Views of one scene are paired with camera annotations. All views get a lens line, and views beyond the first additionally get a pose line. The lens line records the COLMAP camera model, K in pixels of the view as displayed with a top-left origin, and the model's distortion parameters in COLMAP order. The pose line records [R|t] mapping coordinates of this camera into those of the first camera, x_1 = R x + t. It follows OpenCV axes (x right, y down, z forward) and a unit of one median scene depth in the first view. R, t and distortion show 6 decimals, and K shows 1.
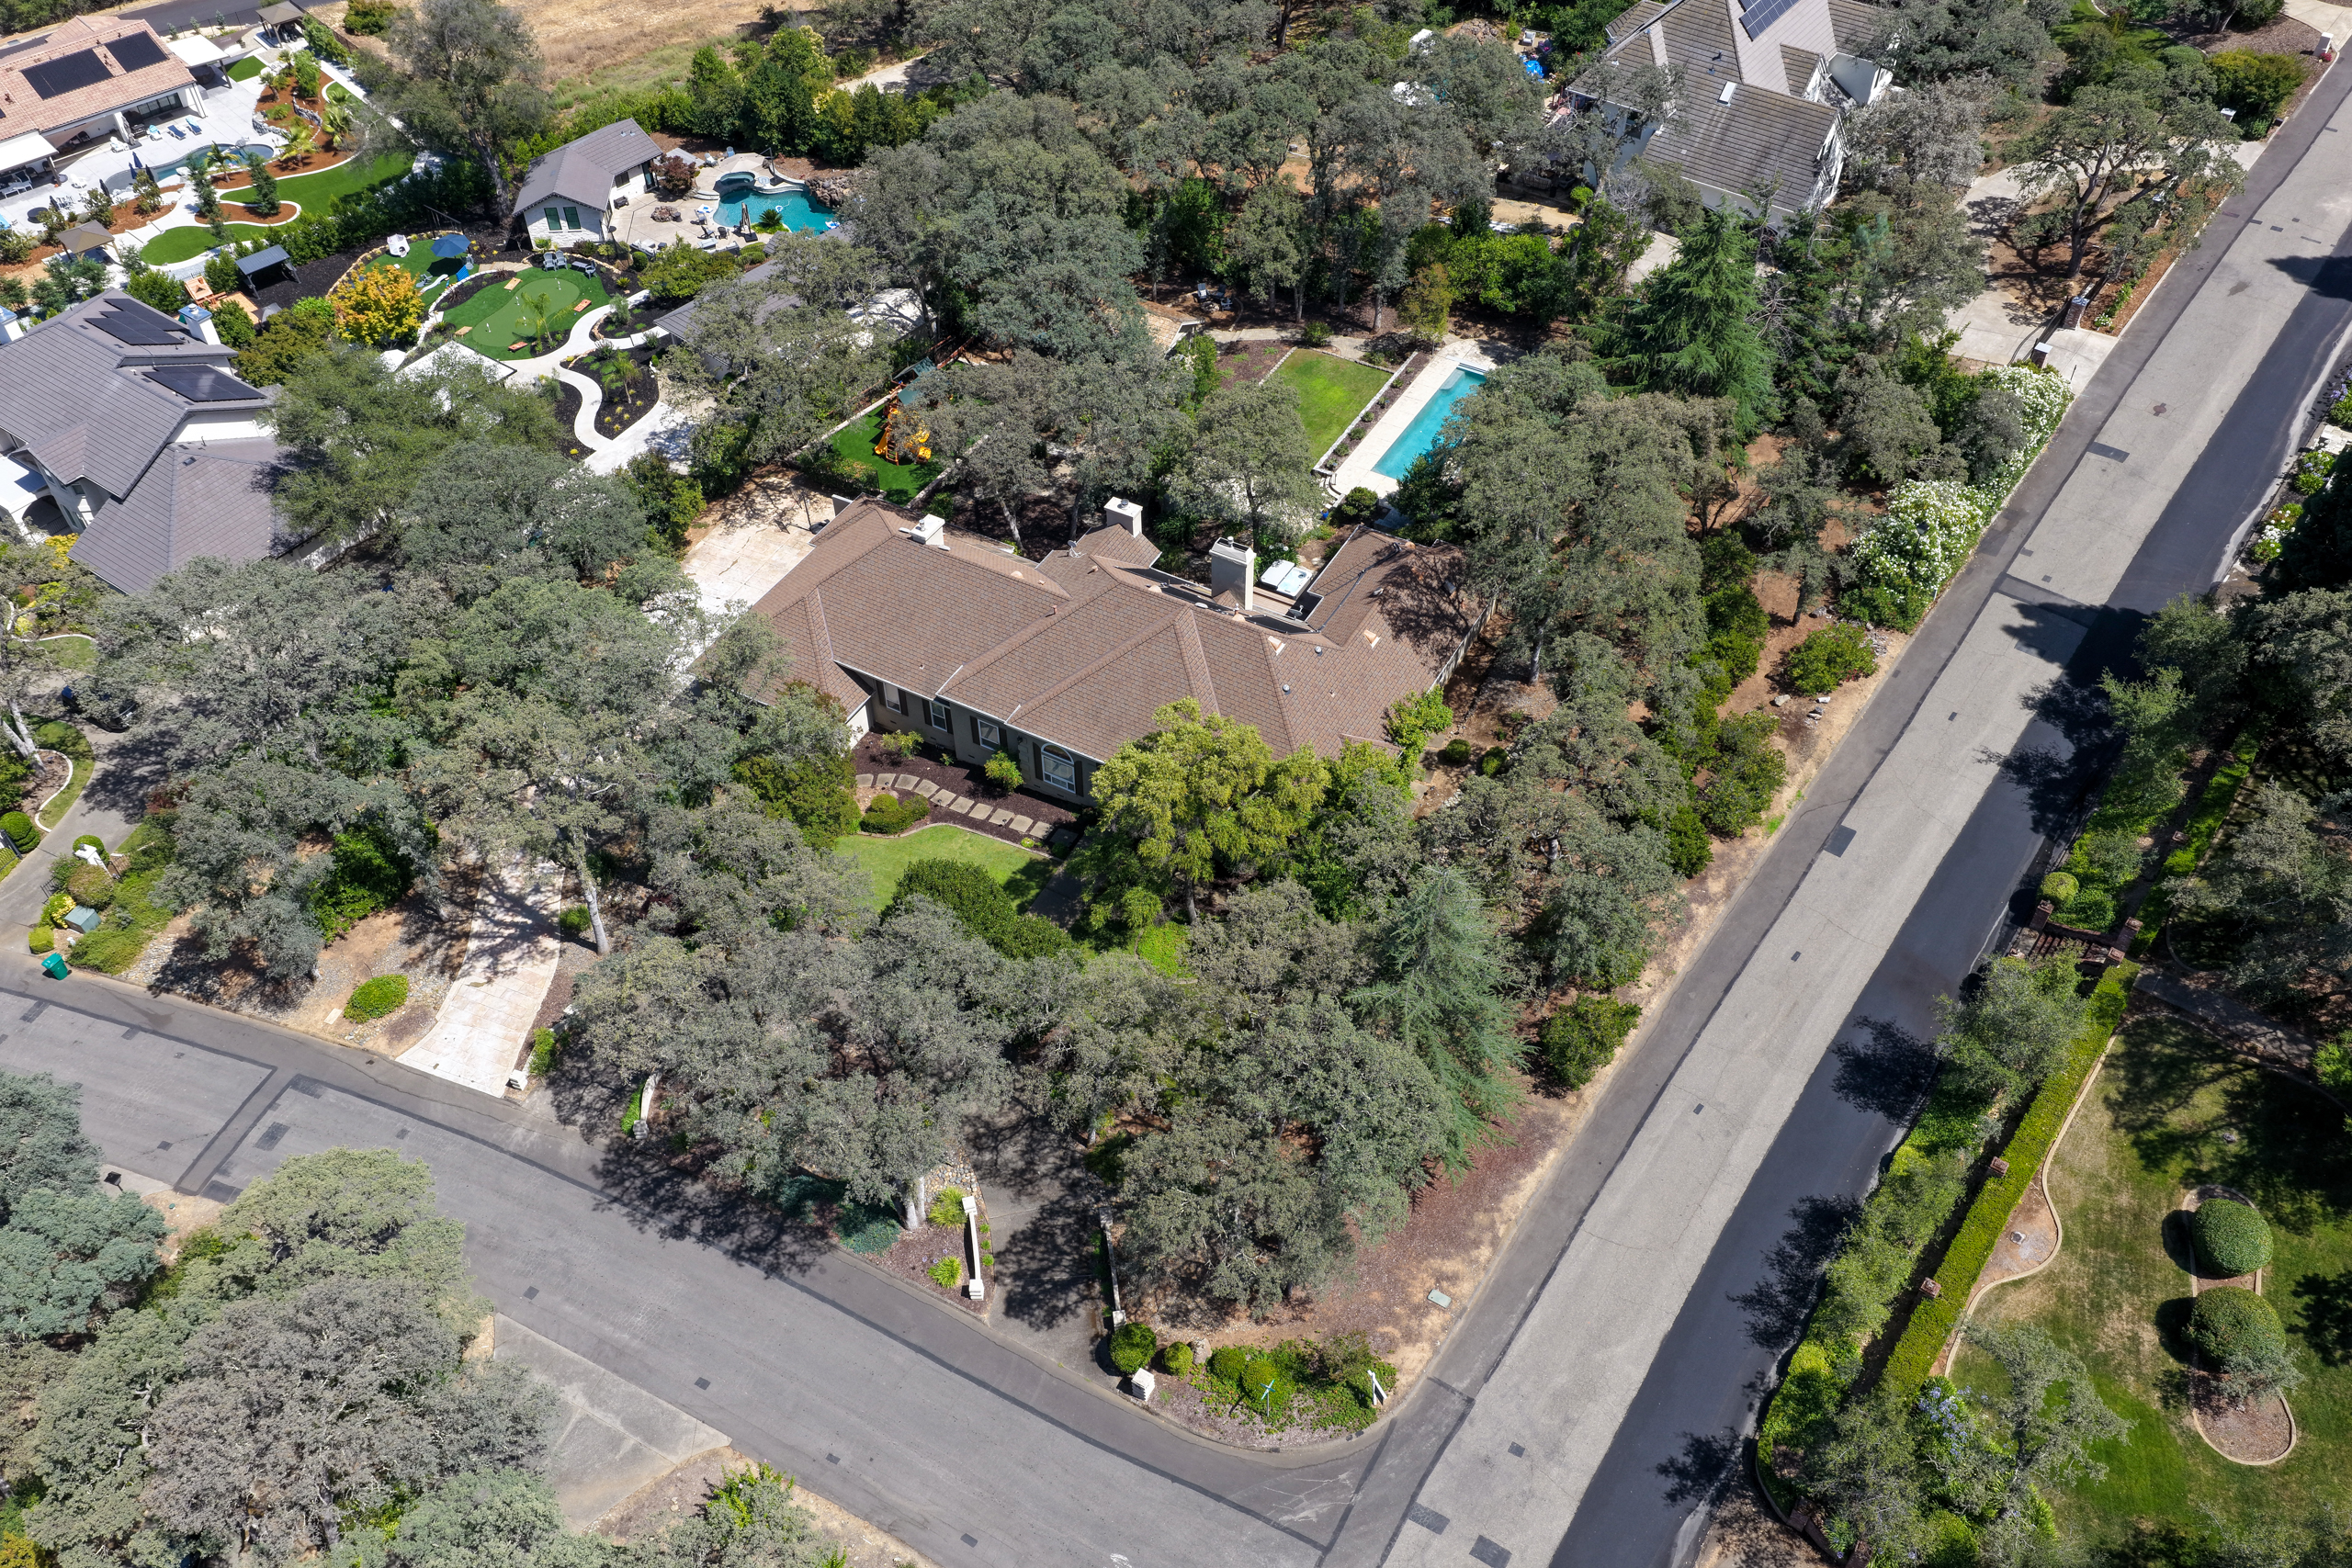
lens RADIAL K [[1964.3, 0, 1176.5], [0, 1964.3, 782.7], [0, 0, 1]] dist [-0.045796, 0.068295]
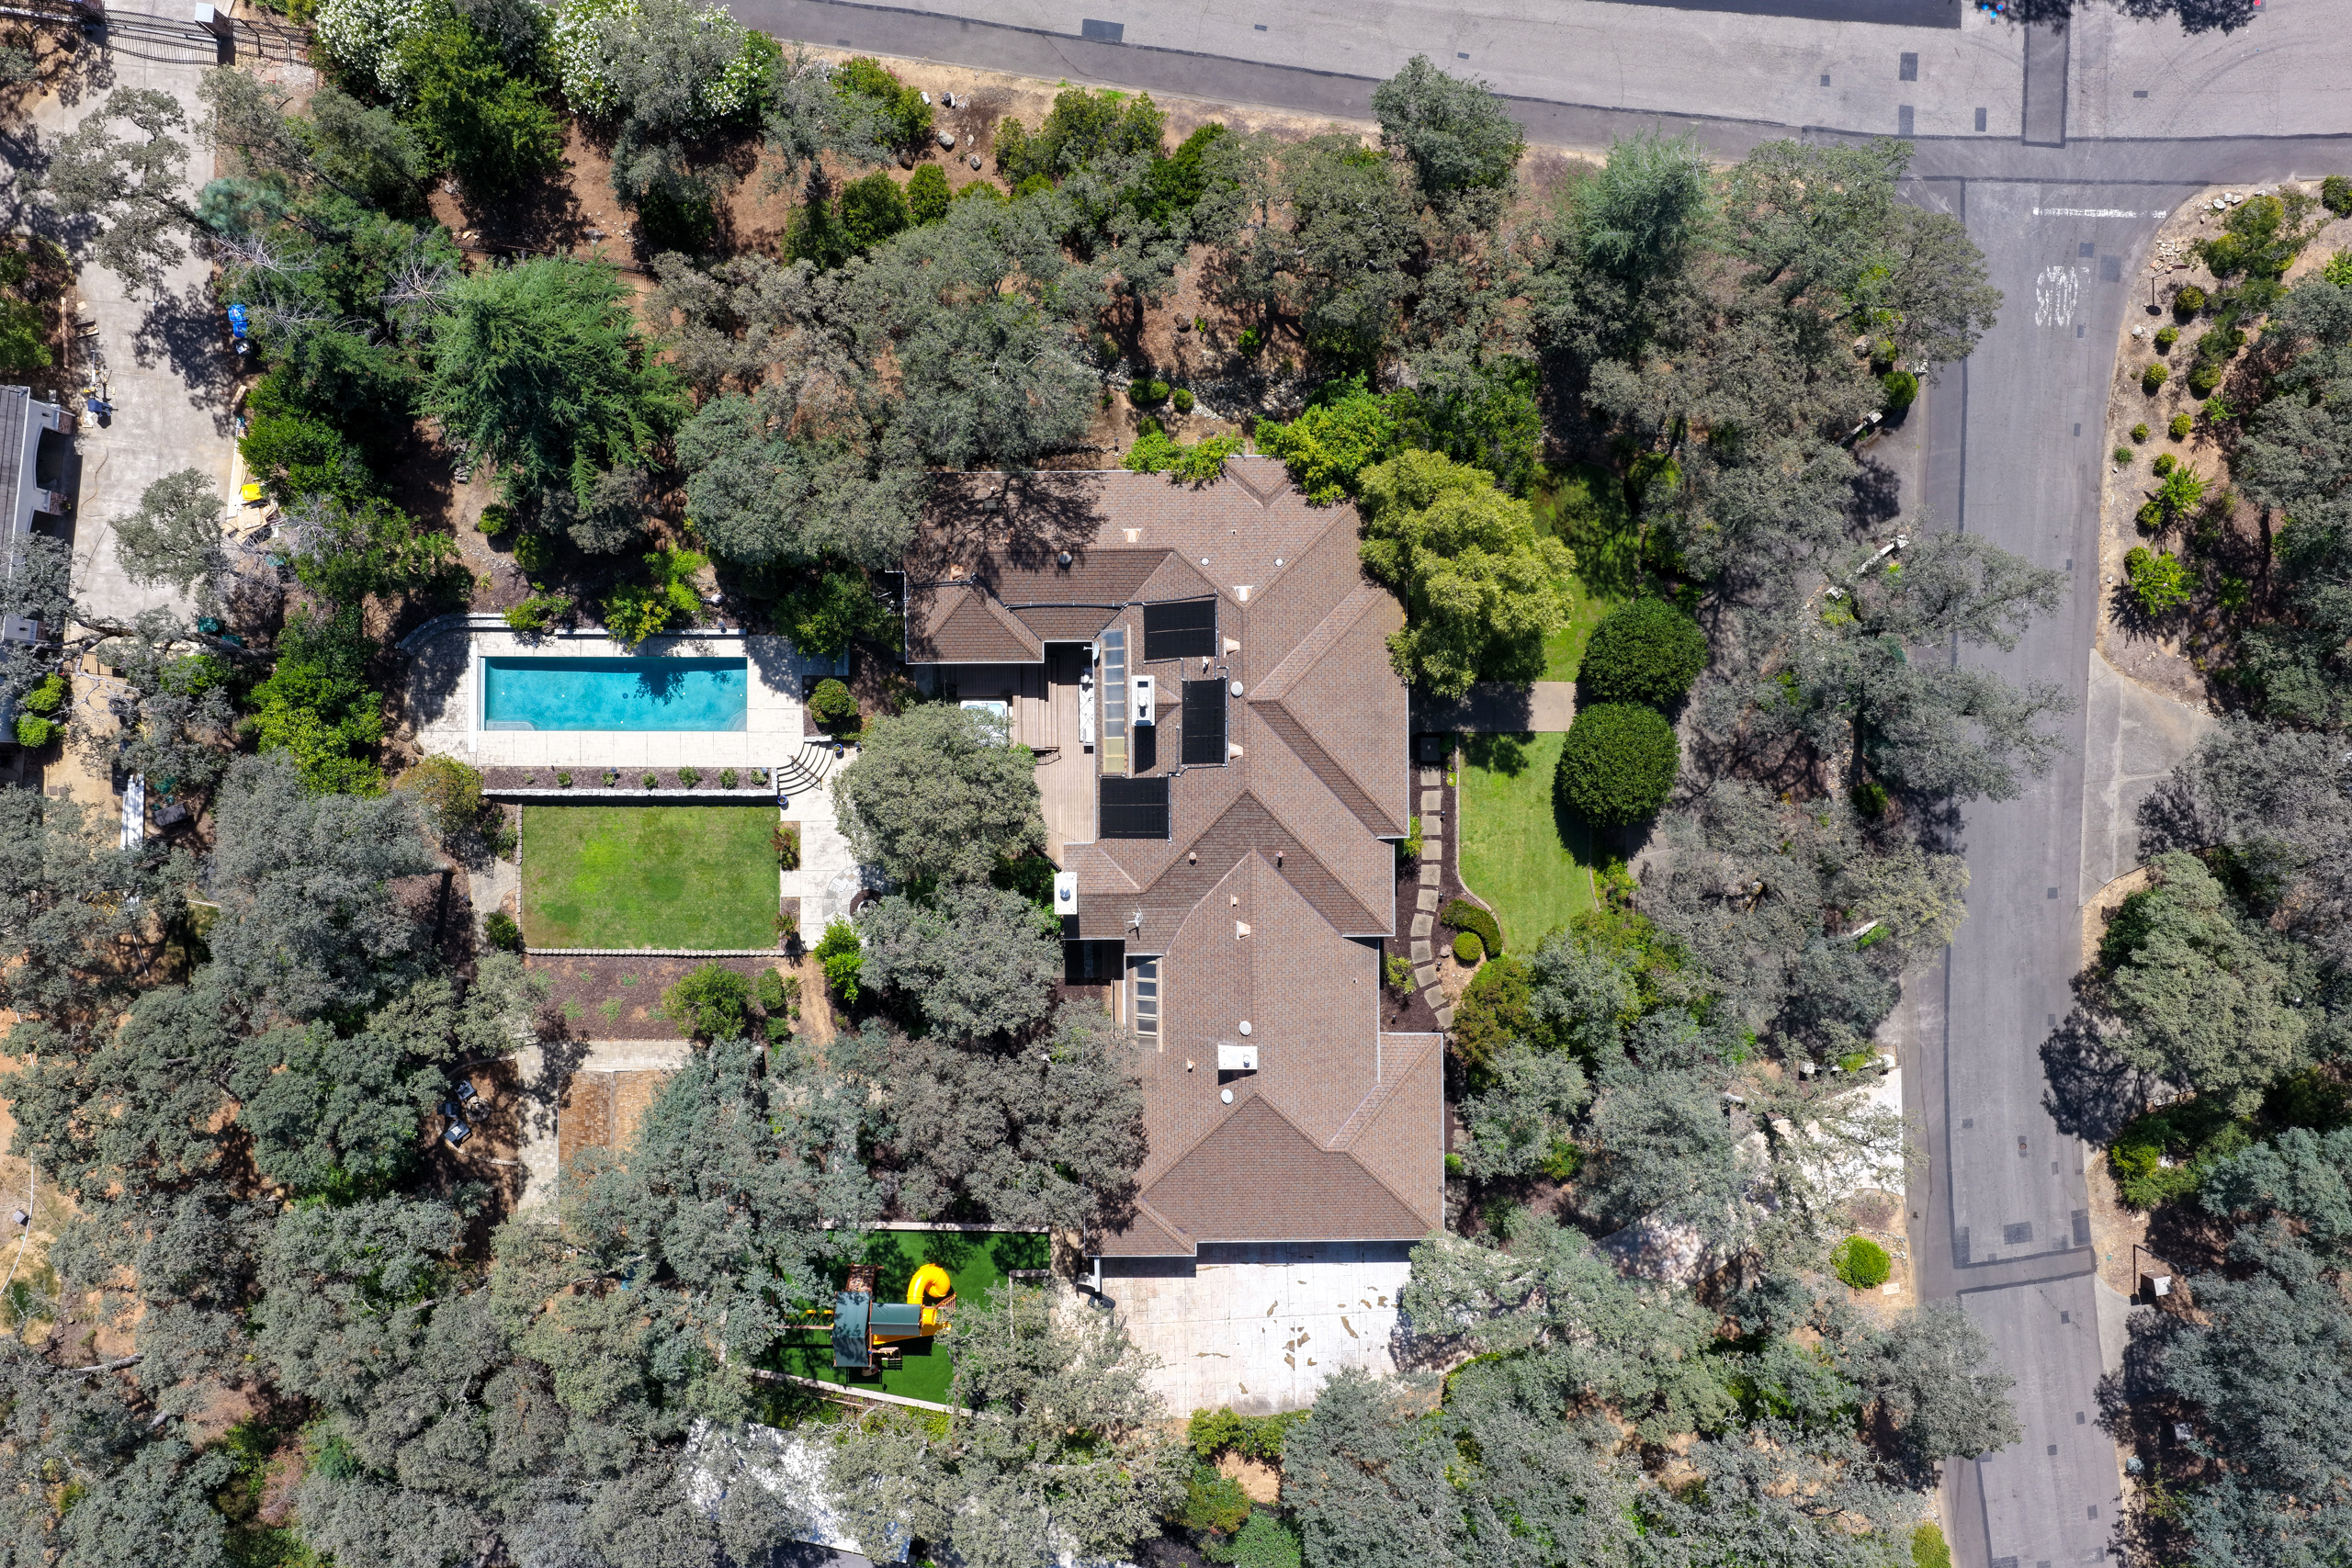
lens RADIAL K [[1964.3, 0, 1174.7], [0, 1964.3, 781.2], [0, 0, 1]] dist [-0.045796, 0.068295]
pose [[-0.496770, -0.867859, 0.006361, -0.014026], [0.625621, -0.353012, 0.695688, -0.713172], [-0.601513, 0.349576, 0.718316, 0.371851]]
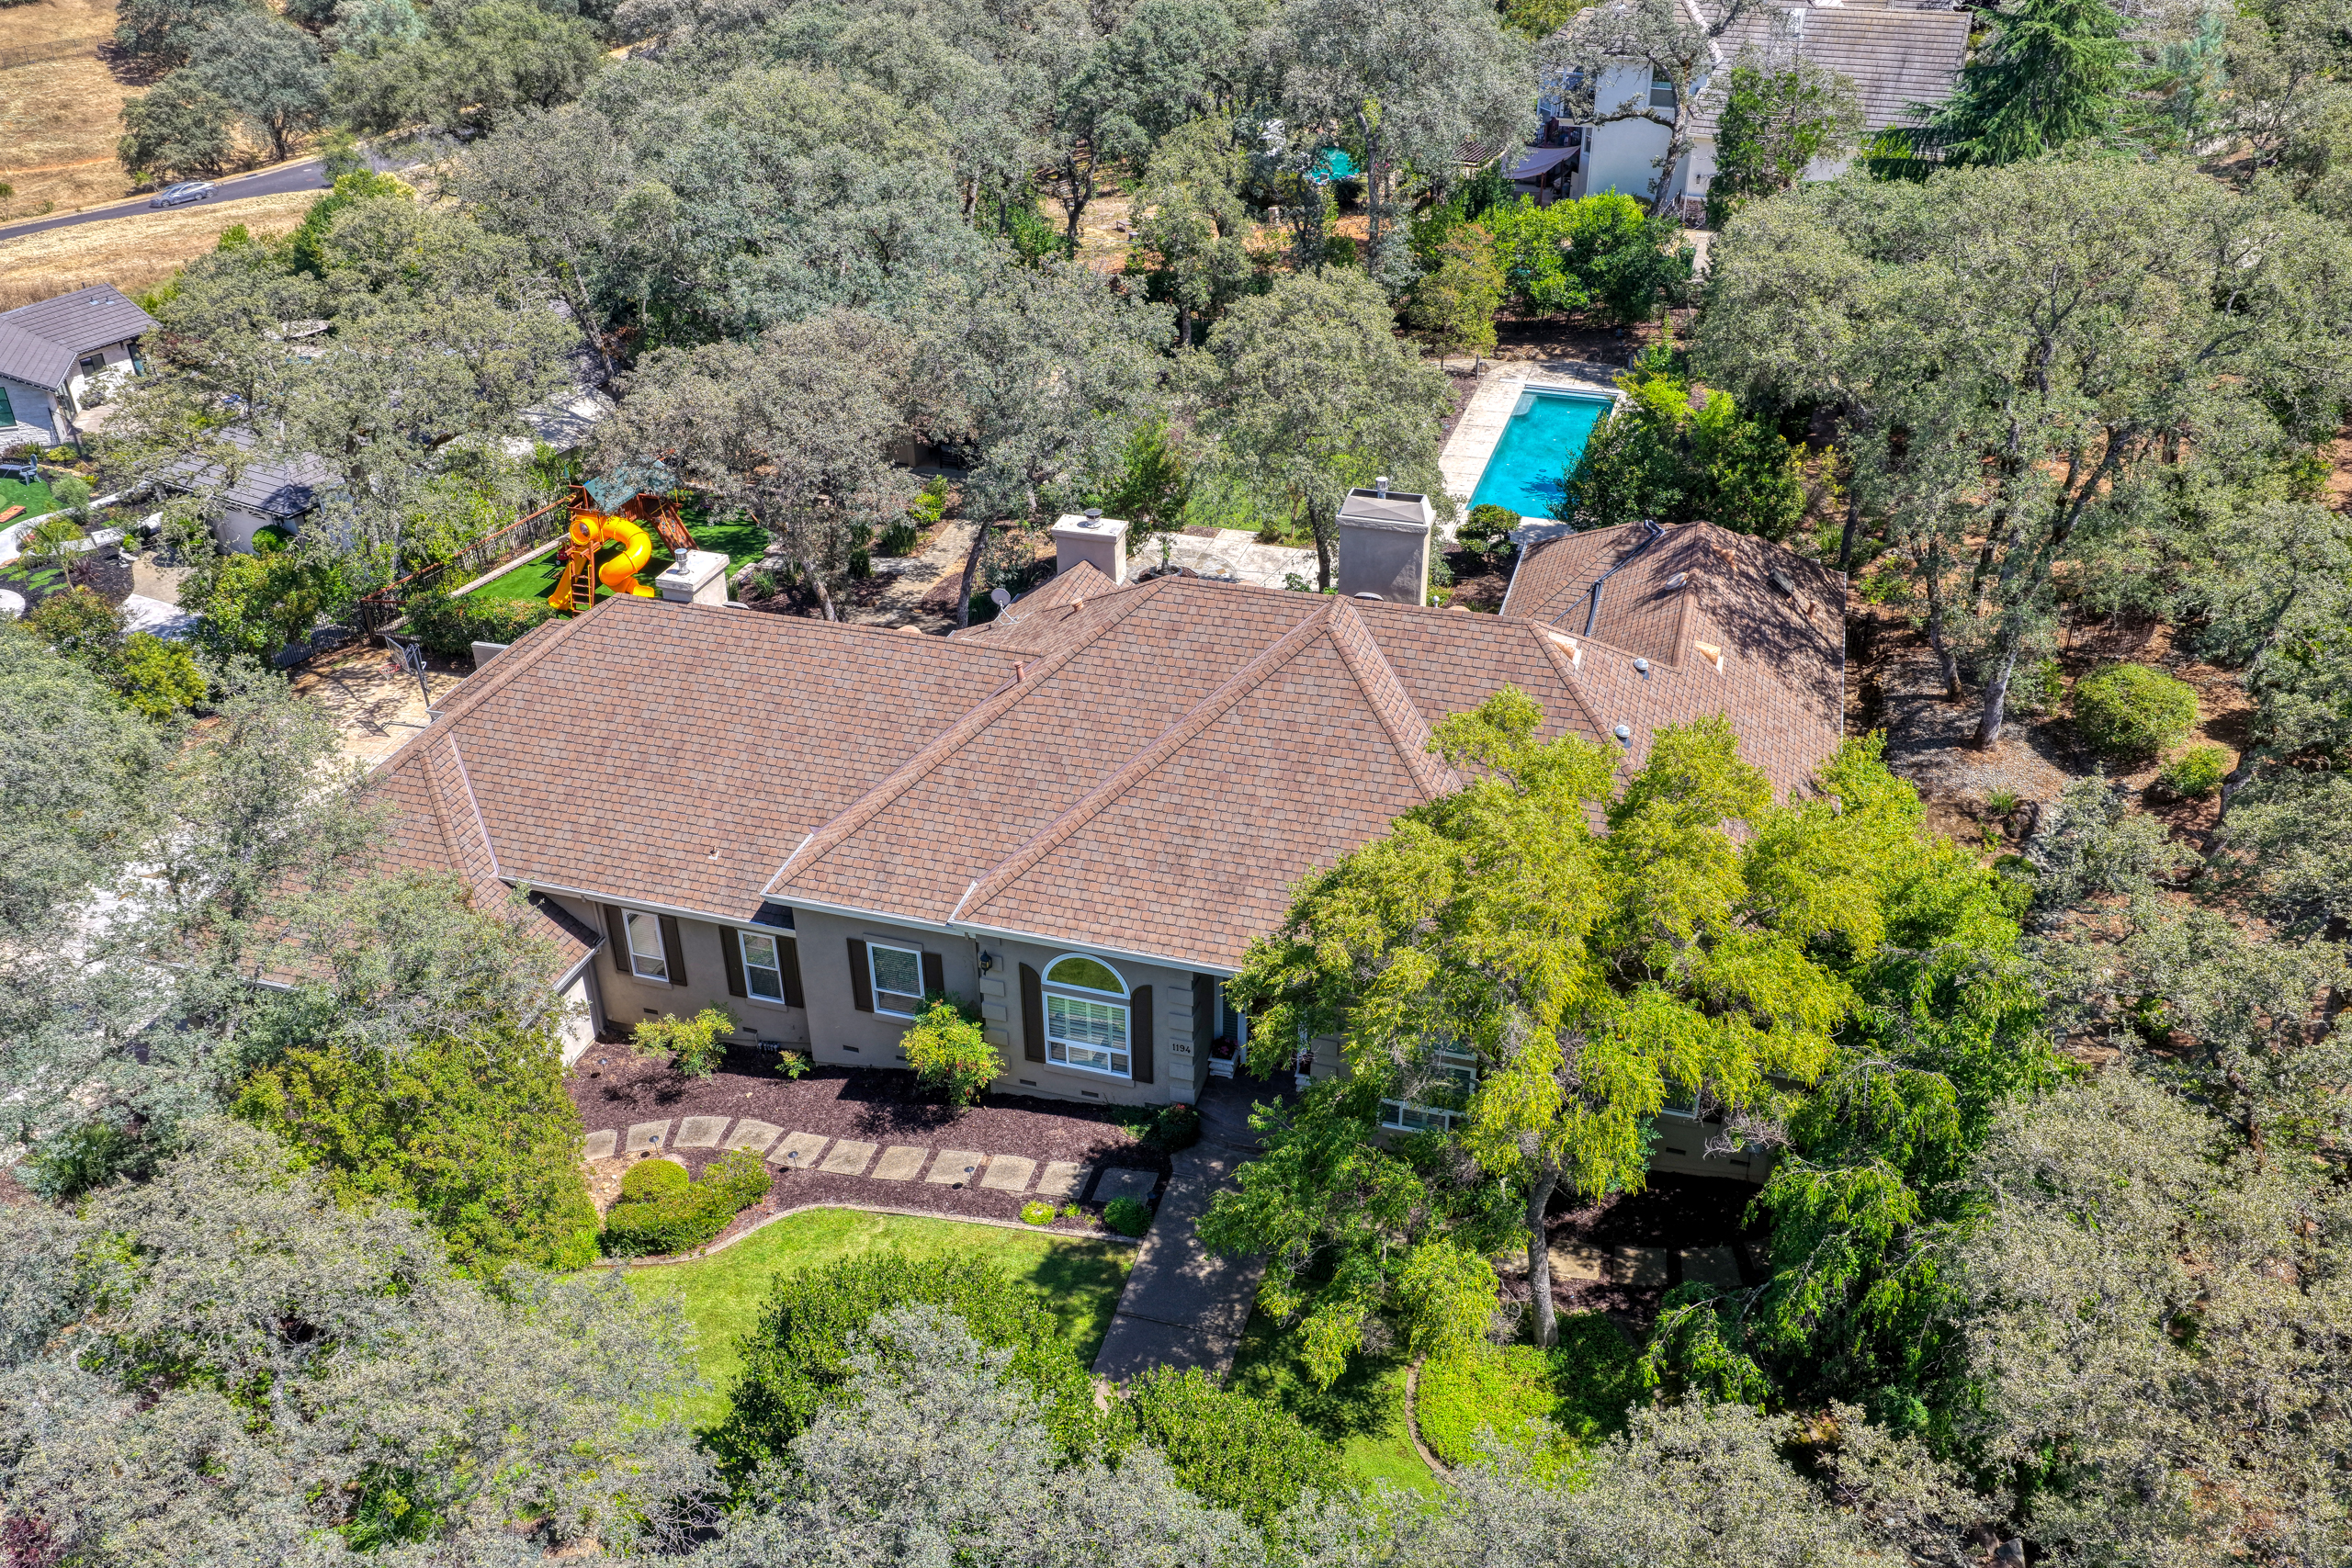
lens RADIAL K [[1964.3, 0, 1183.3], [0, 1964.3, 792.2], [0, 0, 1]] dist [-0.045796, 0.068295]
pose [[0.976050, -0.109403, 0.188038, -0.109494], [0.153797, 0.958324, -0.240752, 0.047901], [-0.153862, 0.263906, 0.952197, 0.574659]]
